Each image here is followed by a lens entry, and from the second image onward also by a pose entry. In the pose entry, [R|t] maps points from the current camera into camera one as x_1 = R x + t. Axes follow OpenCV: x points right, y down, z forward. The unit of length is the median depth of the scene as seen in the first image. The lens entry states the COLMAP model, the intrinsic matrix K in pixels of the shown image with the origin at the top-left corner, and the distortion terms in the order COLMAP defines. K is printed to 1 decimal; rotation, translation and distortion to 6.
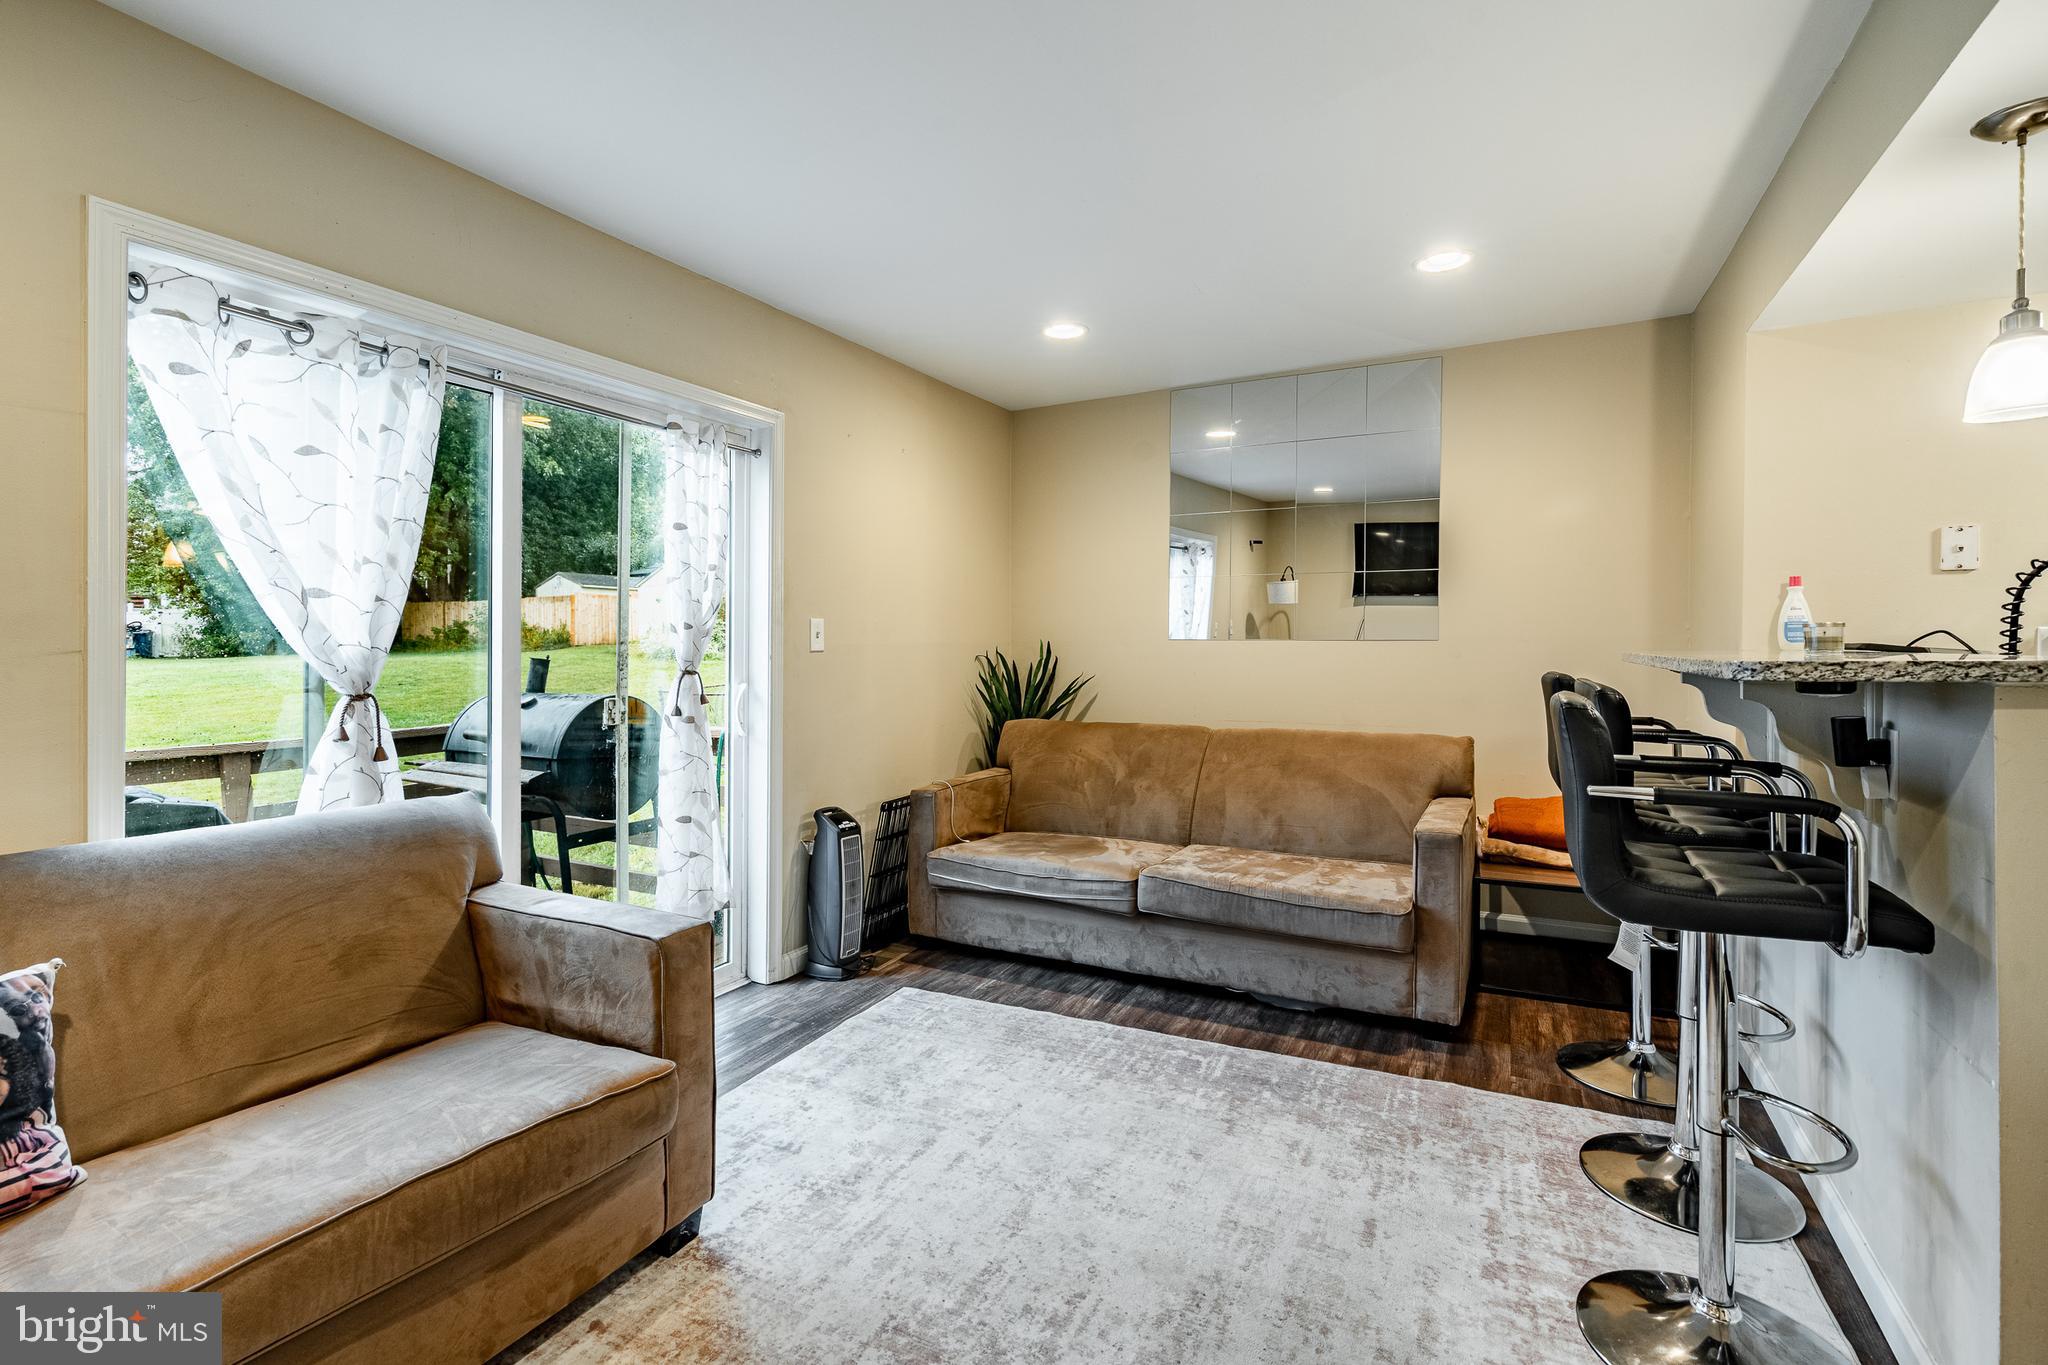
lens RADIAL K [[949.2, 0, 1020.4], [0, 949.2, 646.4], [0, 0, 1]] dist [0.007191, -0.000166]
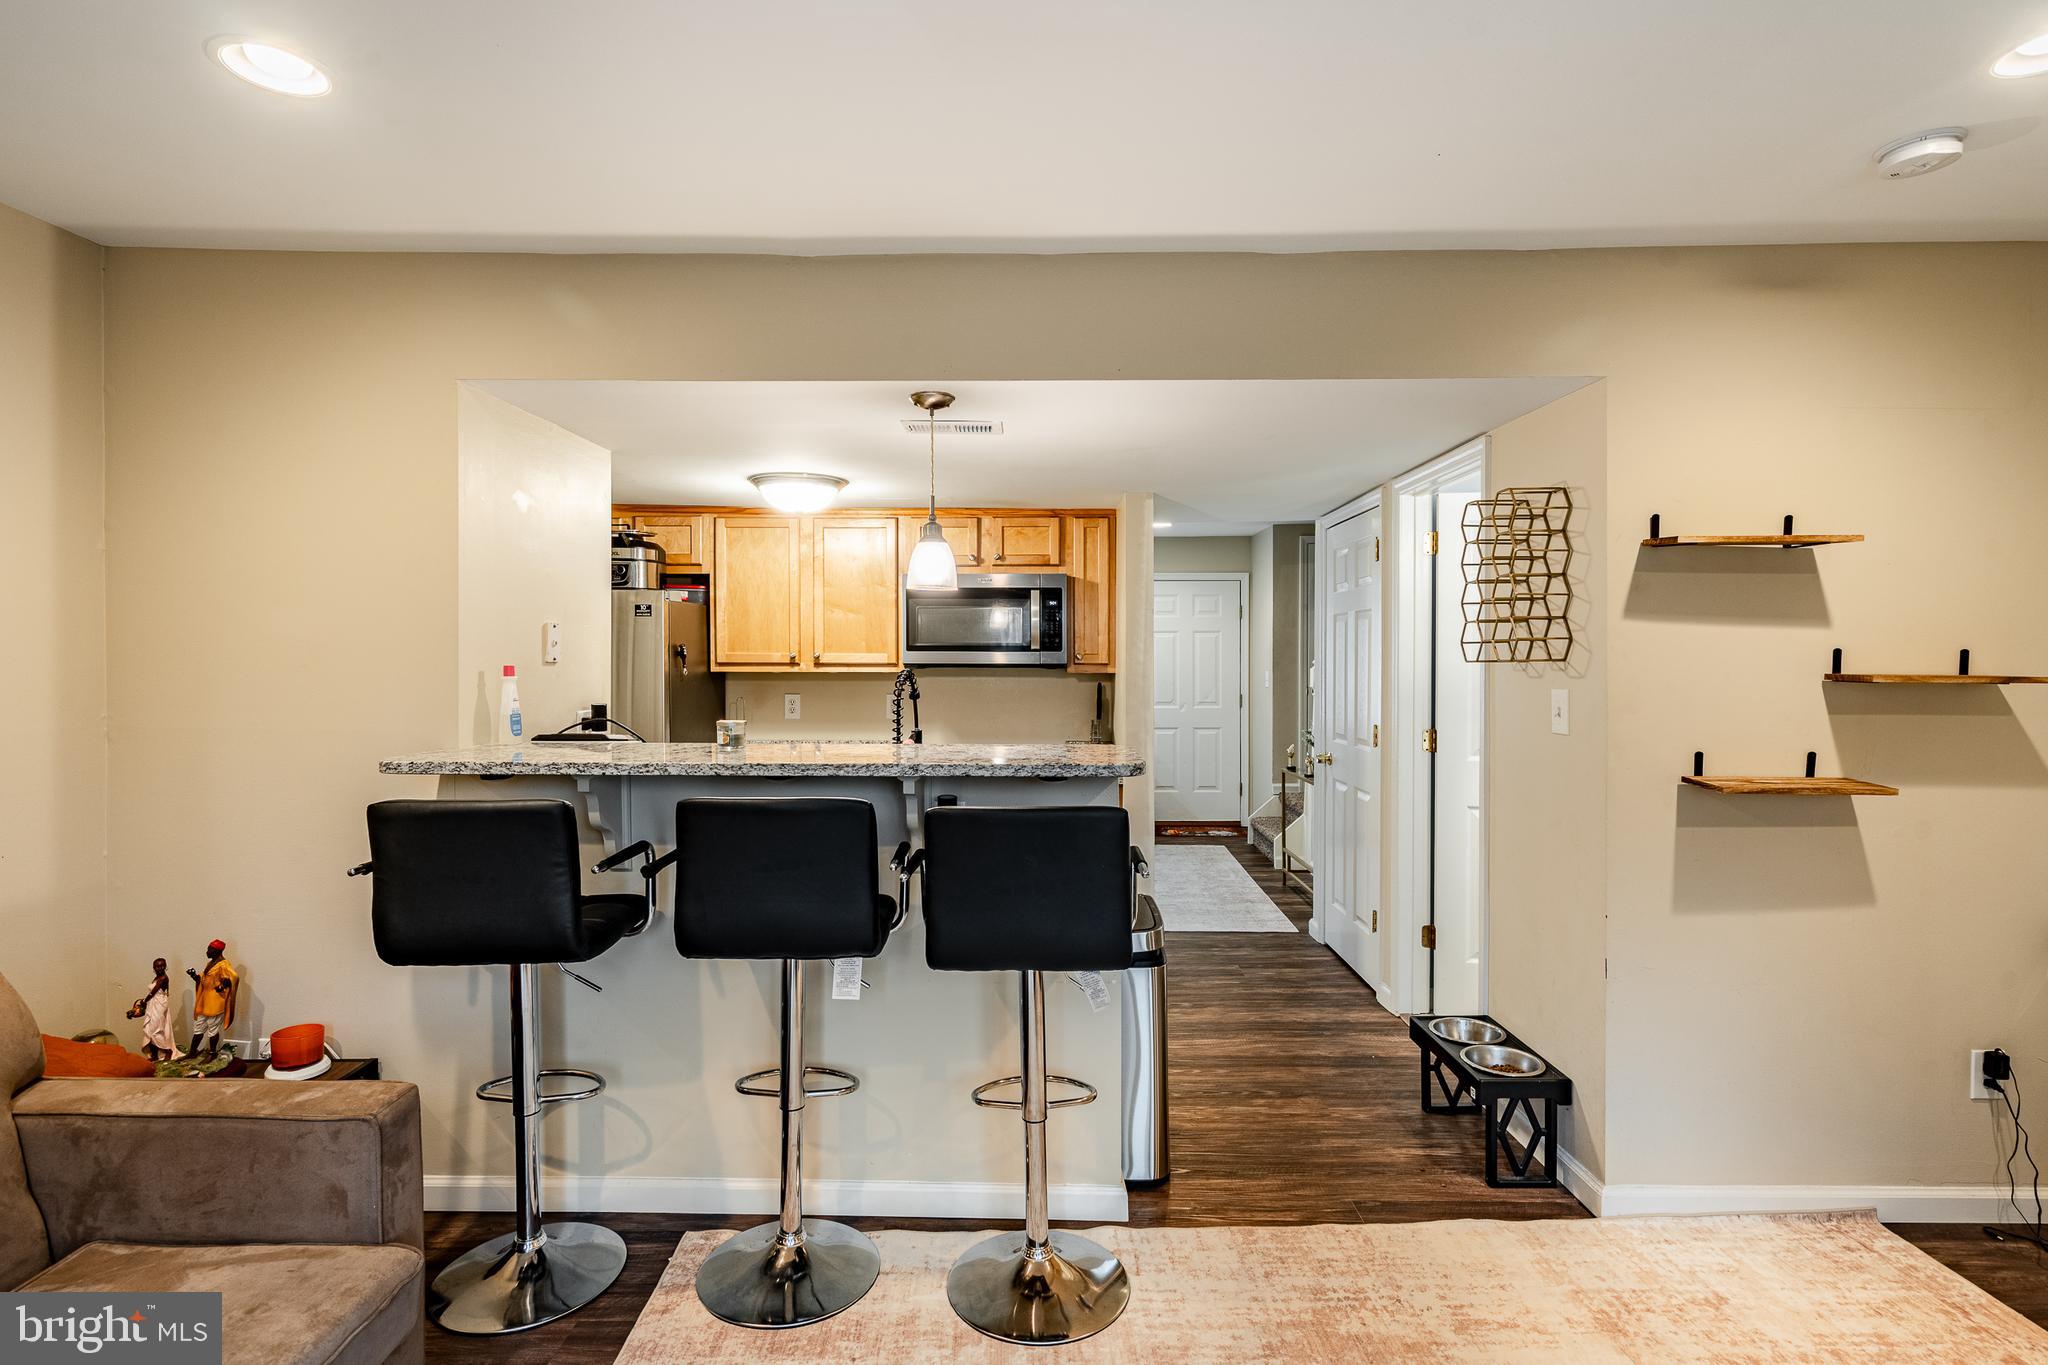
lens RADIAL K [[990.8, 0, 1029.3], [0, 990.8, 667.3], [0, 0, 1]] dist [0.001953, 0.000985]
pose [[-0.457703, -0.002958, 0.889100, -0.296283], [0.003795, 0.999979, 0.005280, -0.075234], [-0.889097, 0.005791, -0.457682, 0.989713]]
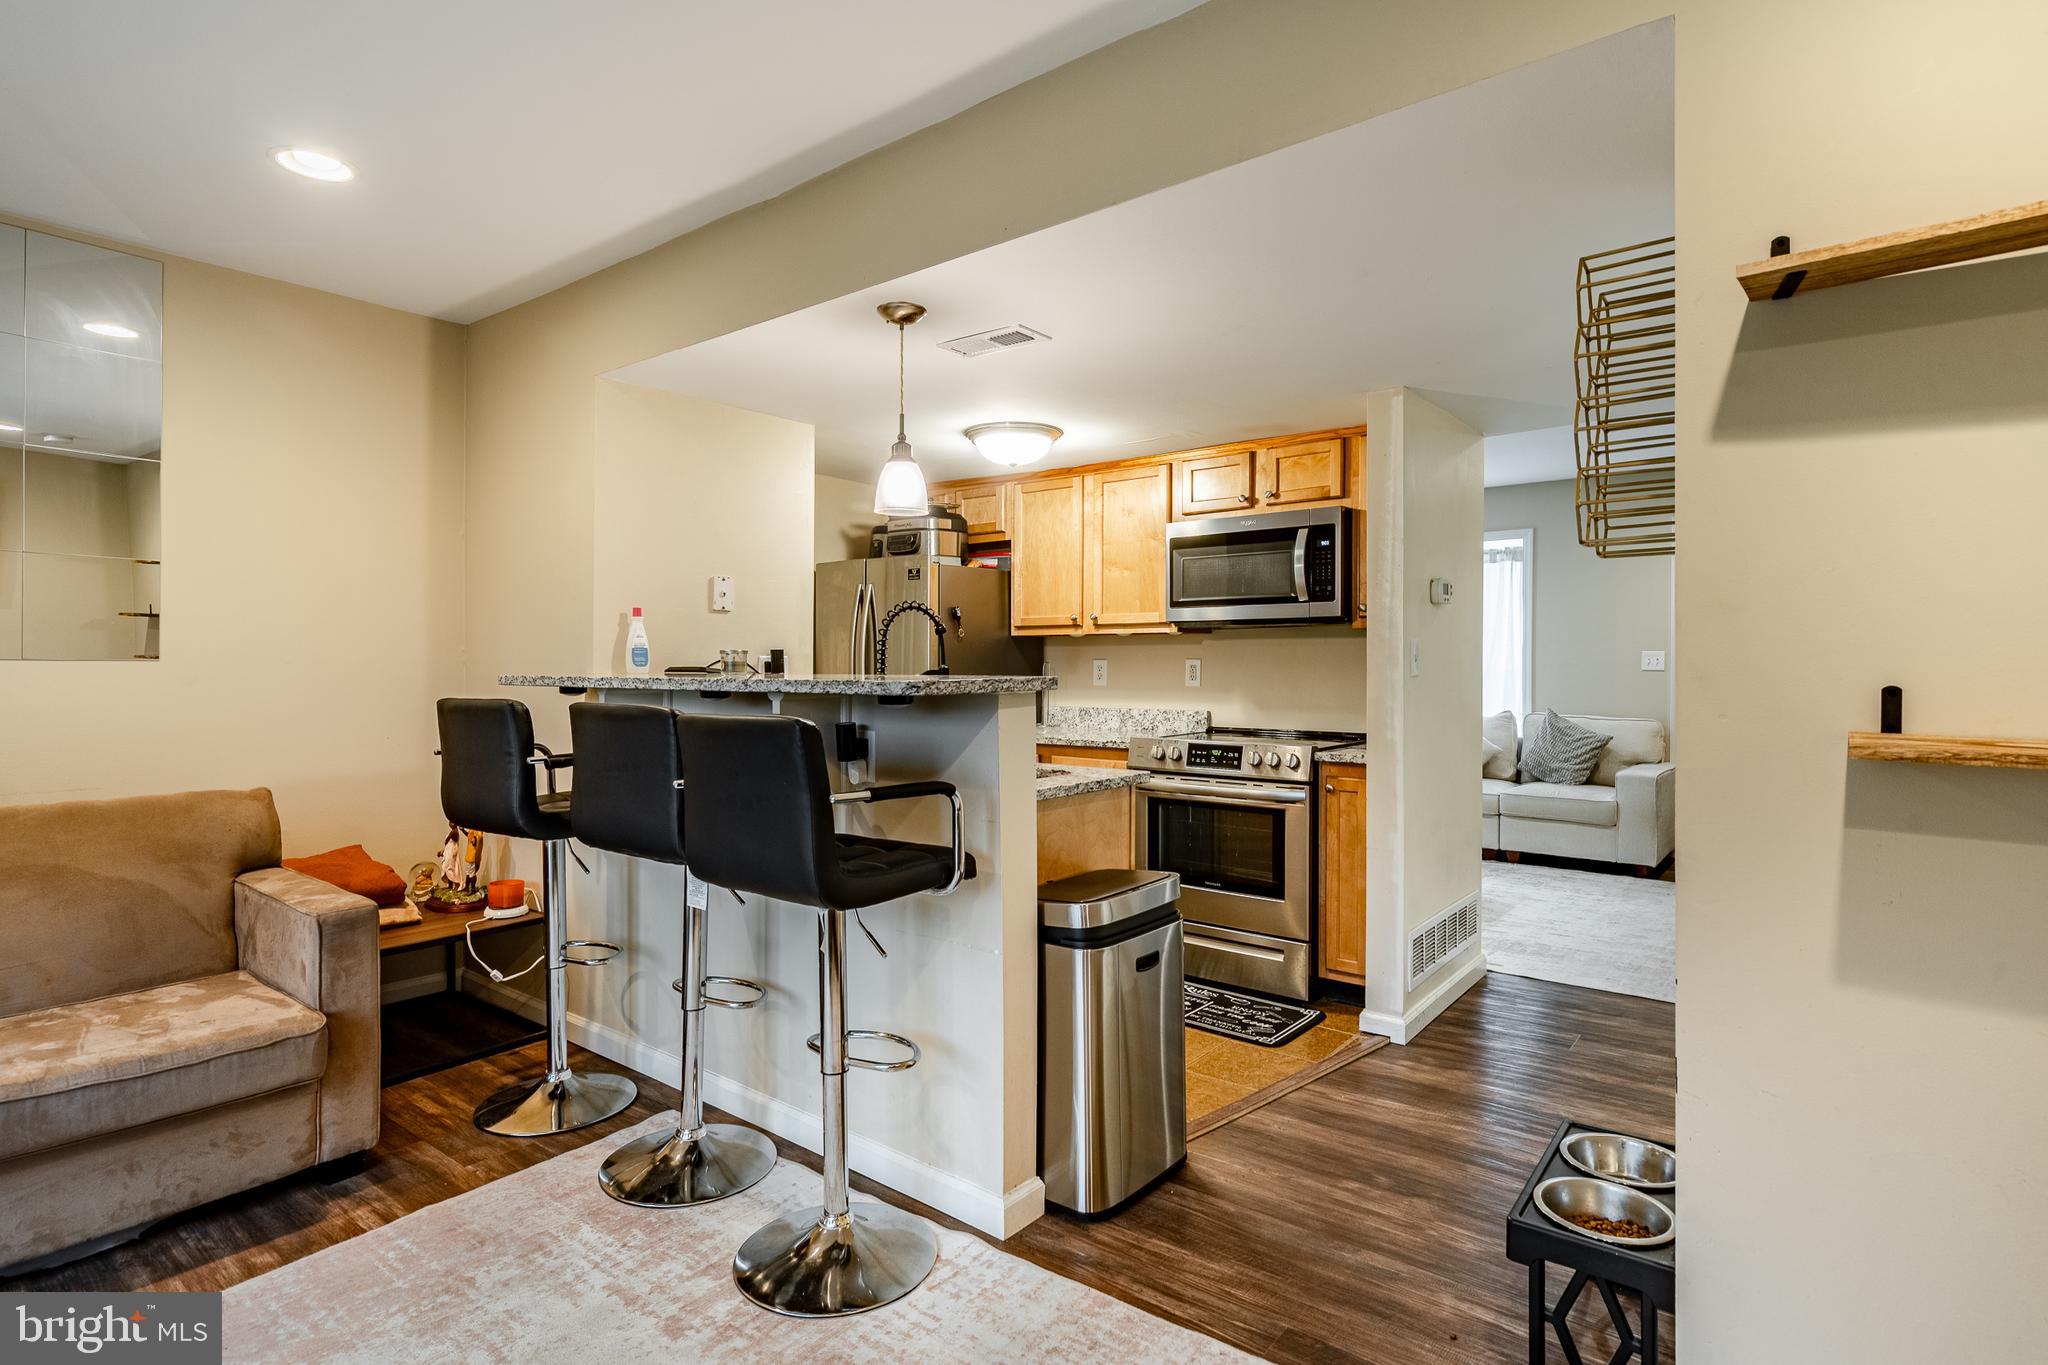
lens RADIAL K [[1035.1, 0, 1037.0], [0, 1035.1, 667.0], [0, 0, 1]] dist [-0.000522, 0.000405]
pose [[0.178462, 0.004842, 0.983935, -0.307658], [0.001478, 0.999985, -0.005190, 0.004541], [-0.983946, 0.002380, 0.178452, 0.315992]]
